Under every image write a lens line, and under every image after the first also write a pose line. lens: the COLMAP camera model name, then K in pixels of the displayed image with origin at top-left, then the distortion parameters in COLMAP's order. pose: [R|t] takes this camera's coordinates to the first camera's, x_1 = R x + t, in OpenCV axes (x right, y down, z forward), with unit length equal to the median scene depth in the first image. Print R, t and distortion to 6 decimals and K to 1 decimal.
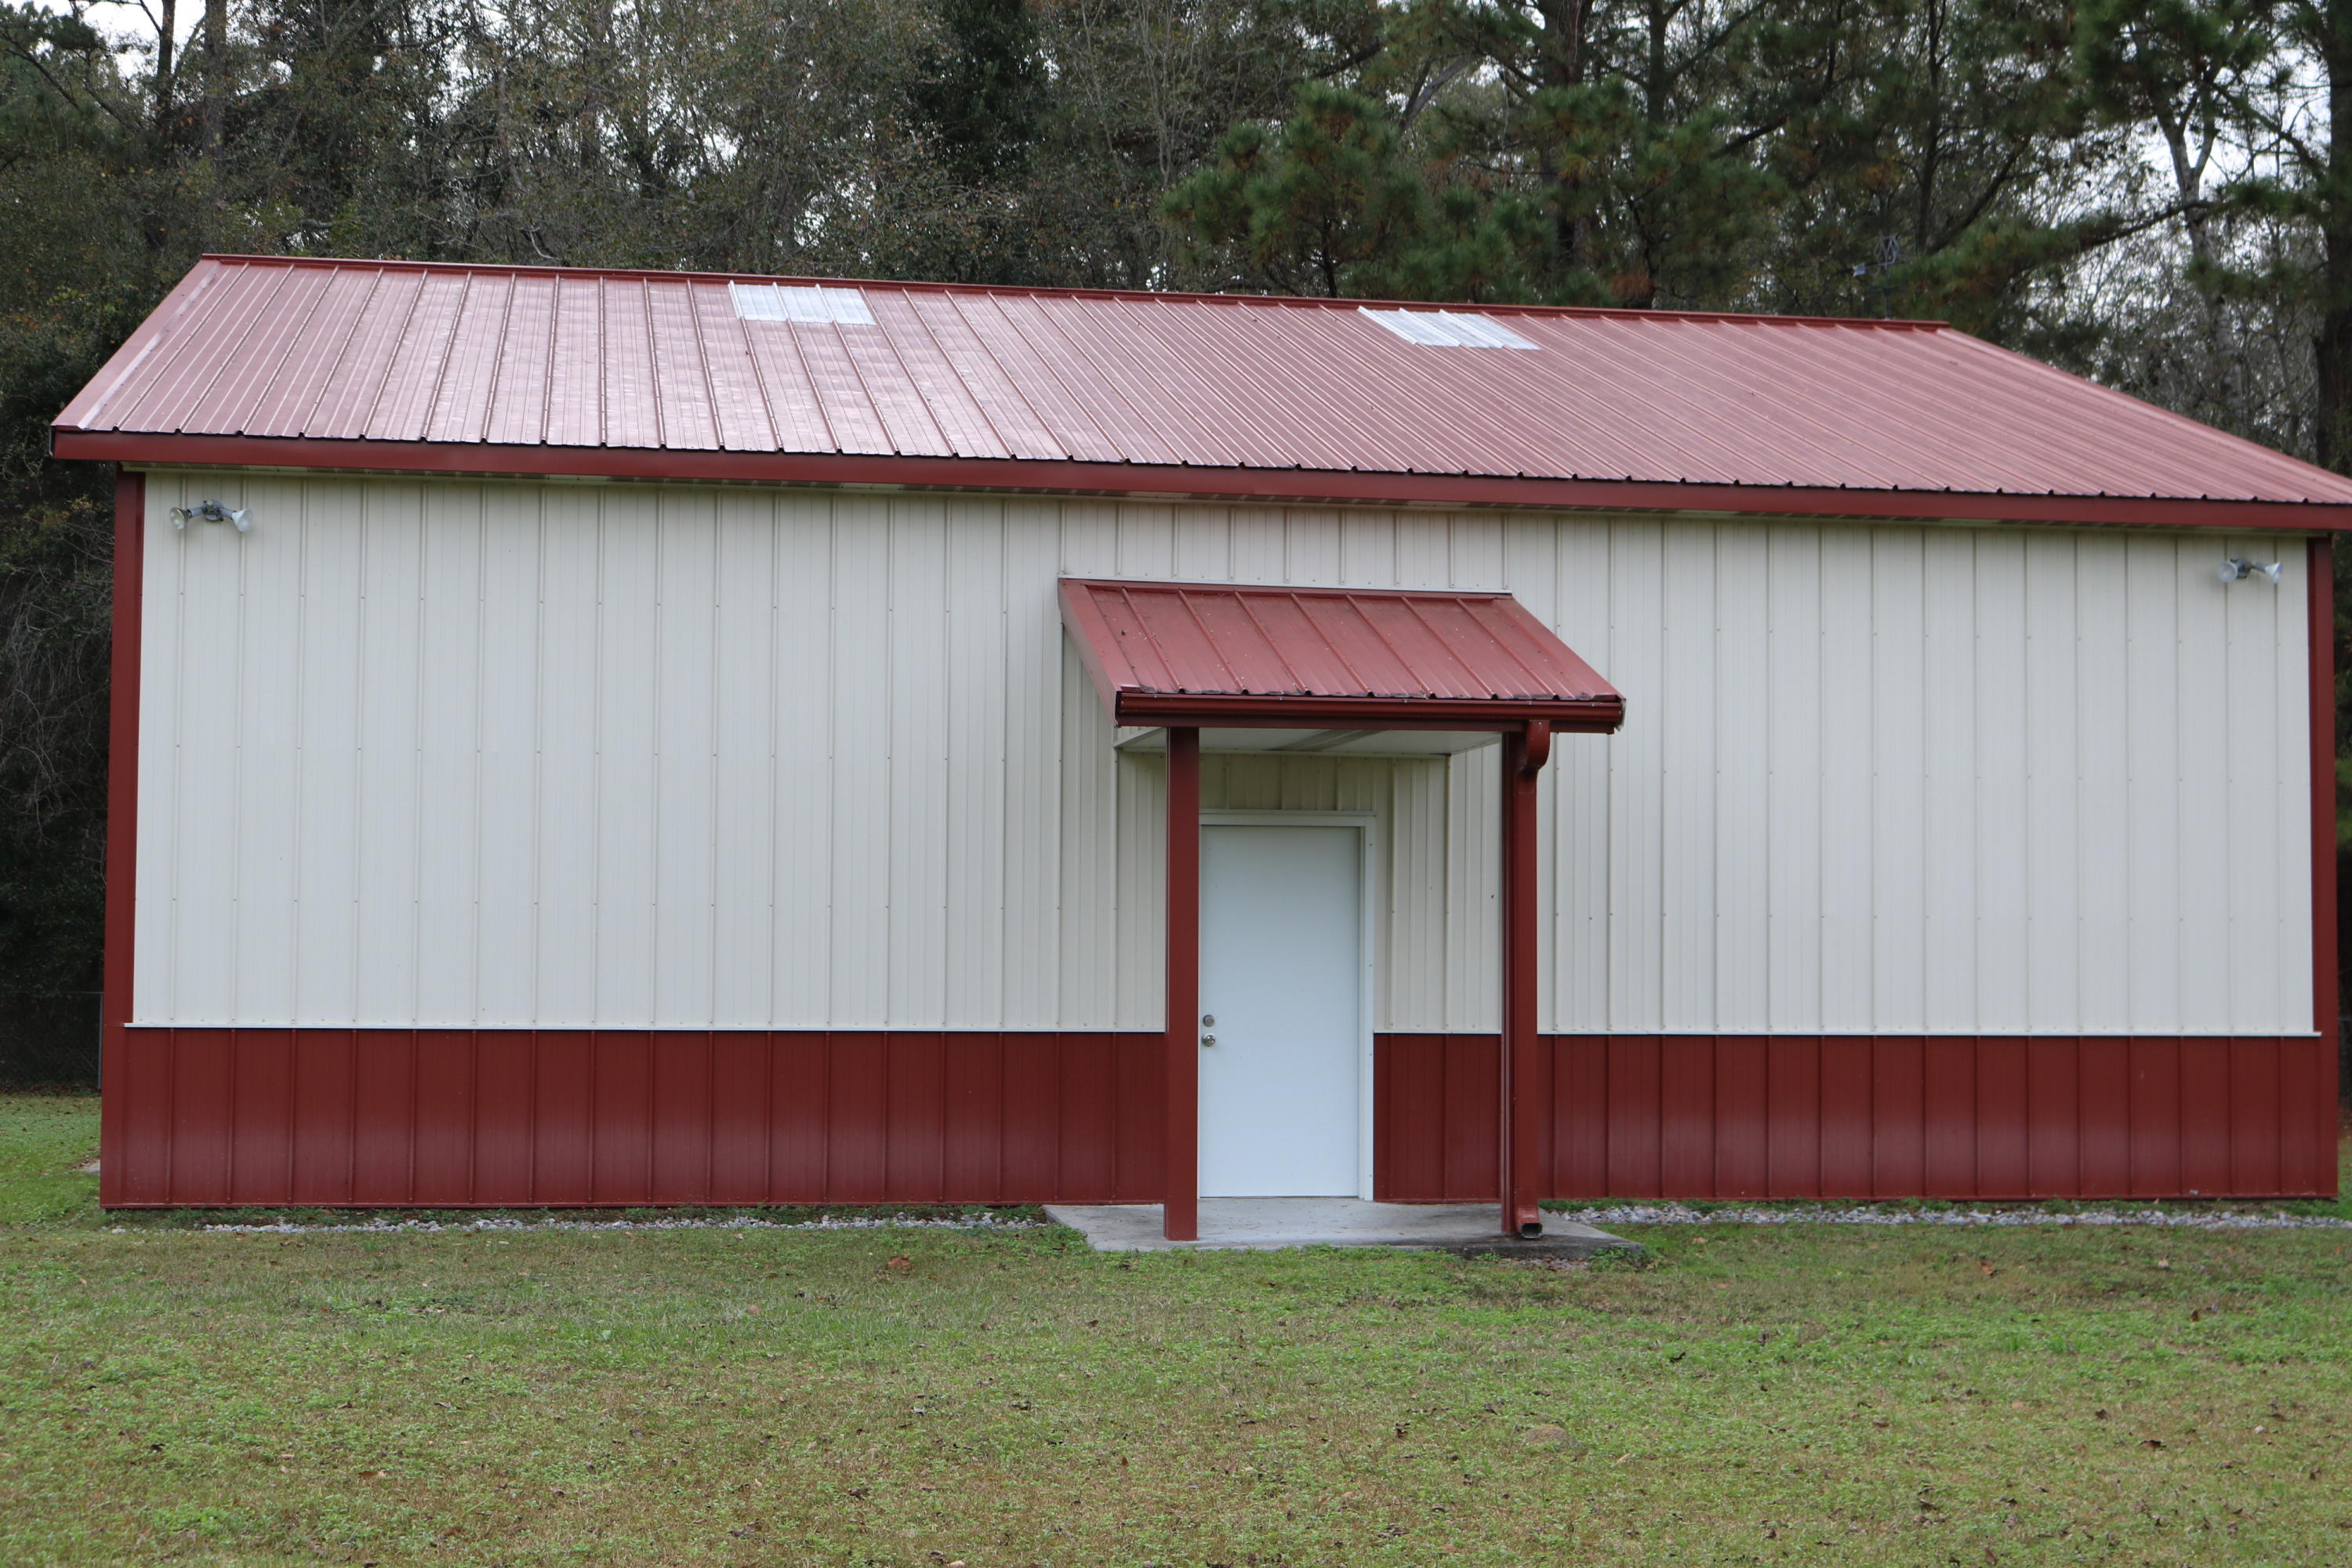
lens RADIAL K [[3619.9, 0, 1174.8], [0, 3619.9, 777.5], [0, 0, 1]] dist [-0.045049, 0.000000]
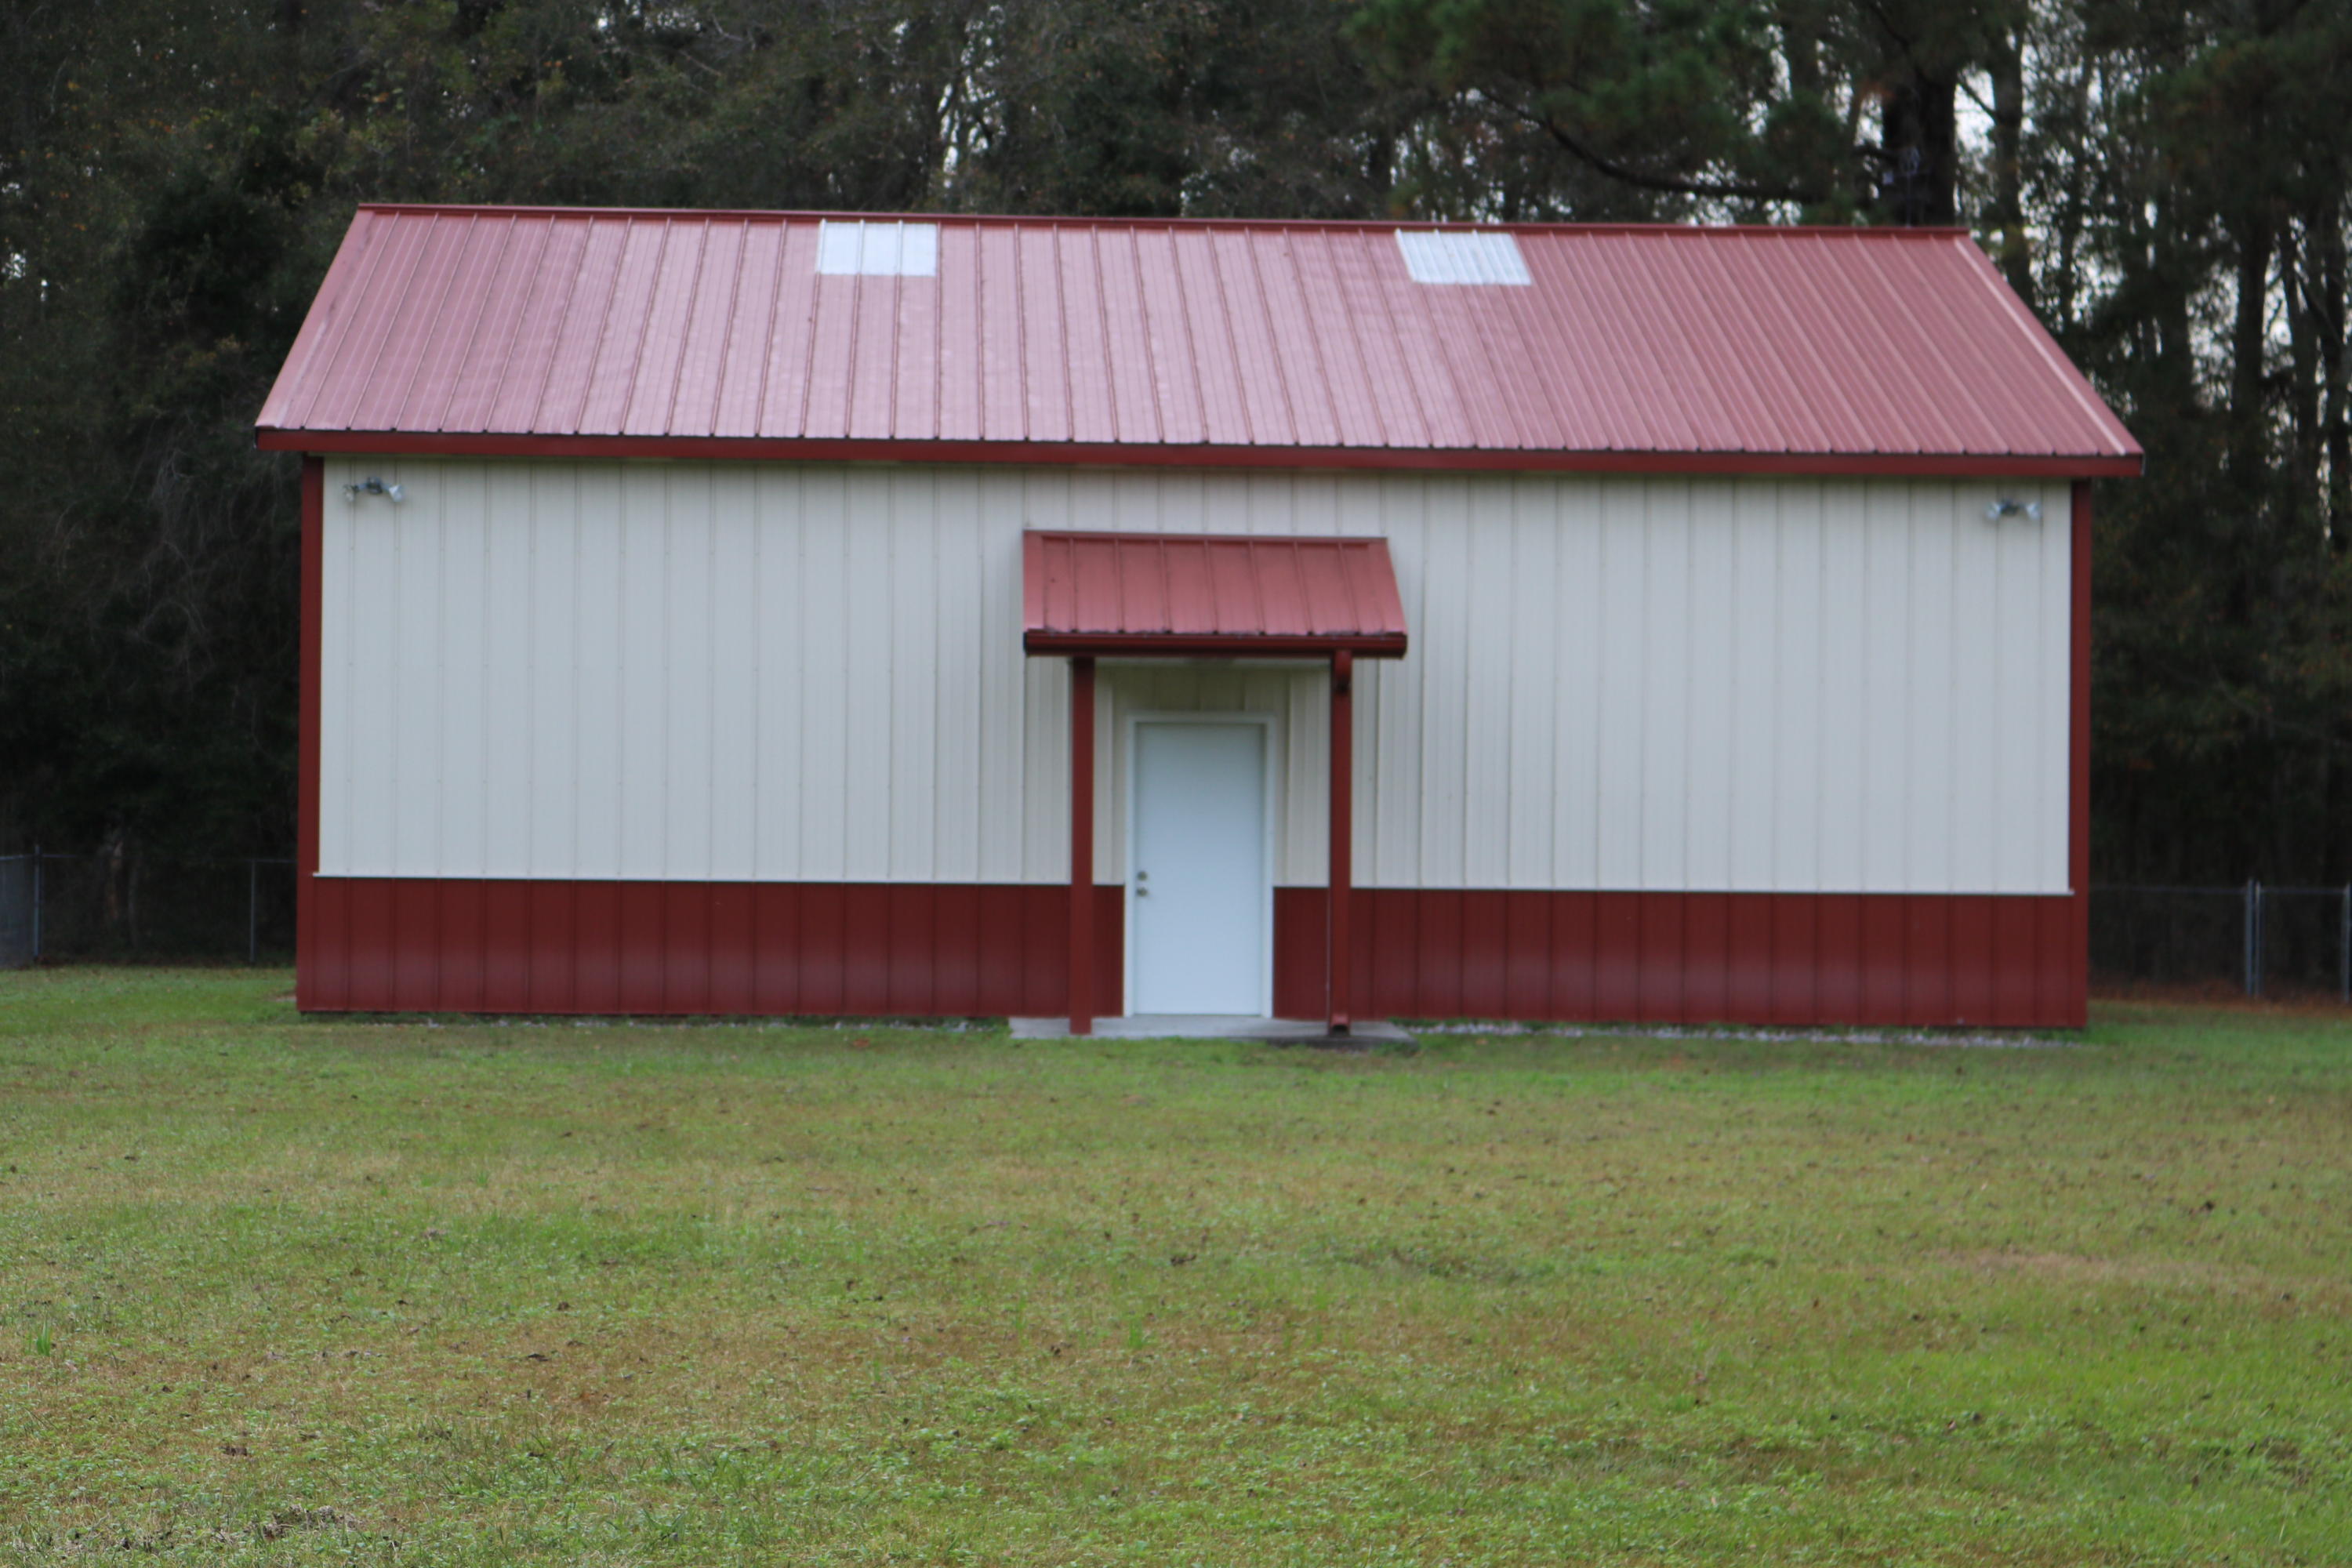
lens RADIAL K [[5883.5, 0, 1176.8], [0, 5883.5, 789.2], [0, 0, 1]] dist [0.059931, 0.000000]
pose [[0.992606, 0.002567, -0.121357, 0.280465], [0.002855, 0.999006, 0.044481, -0.057074], [0.121351, -0.044498, 0.991612, -1.083482]]
